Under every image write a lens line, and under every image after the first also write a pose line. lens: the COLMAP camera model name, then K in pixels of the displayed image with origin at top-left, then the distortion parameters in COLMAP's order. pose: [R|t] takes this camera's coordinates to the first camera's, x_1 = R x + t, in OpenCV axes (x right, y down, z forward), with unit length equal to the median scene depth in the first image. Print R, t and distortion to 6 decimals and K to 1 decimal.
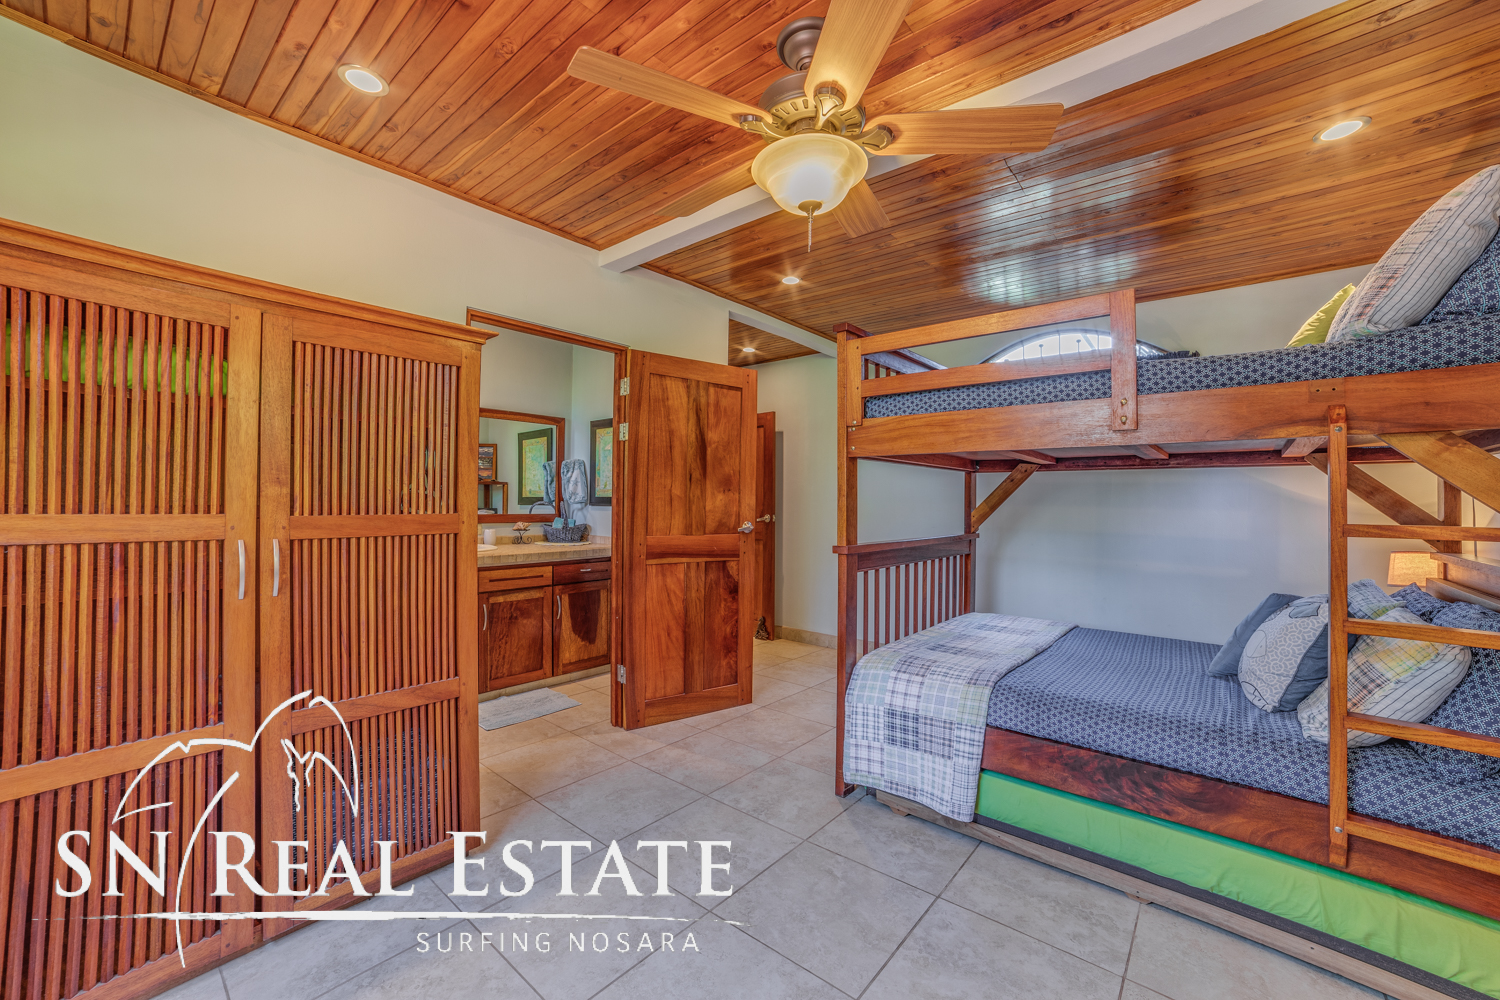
lens RADIAL K [[595.1, 0, 753.3], [0, 595.1, 501.8], [0, 0, 1]] dist [-0.089193, 0.037325]
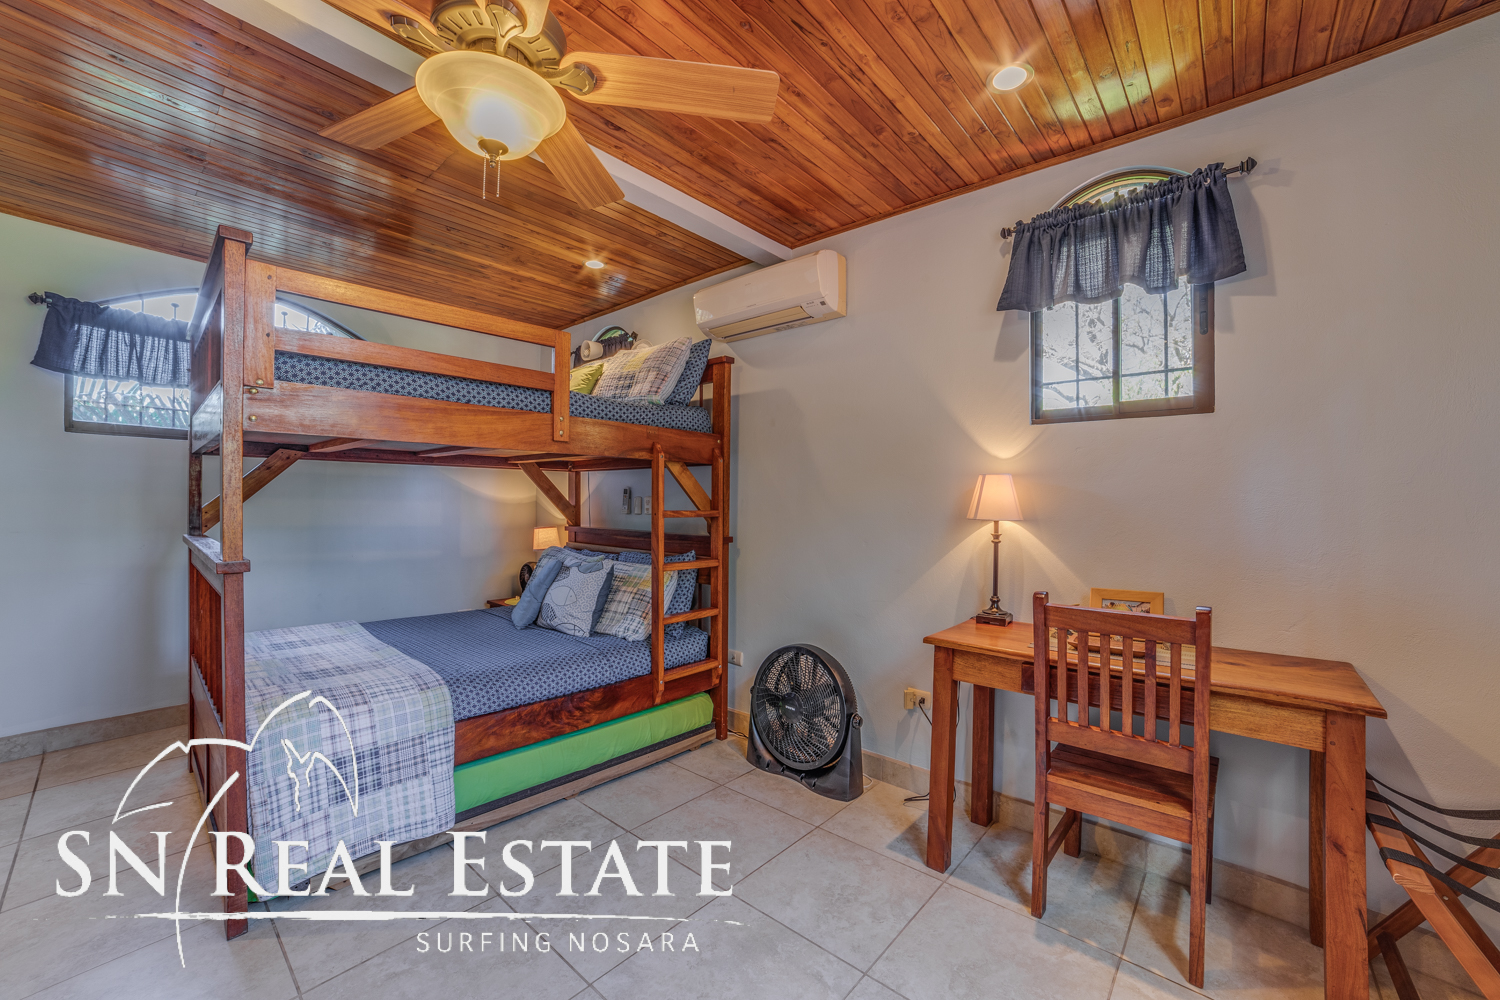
lens RADIAL K [[595.1, 0, 753.3], [0, 595.1, 501.8], [0, 0, 1]] dist [-0.089193, 0.037325]
pose [[0.027657, -0.010566, 0.999562, -0.354676], [-0.011442, 0.999875, 0.010886, -0.005263], [-0.999552, -0.011738, 0.027533, 0.292404]]
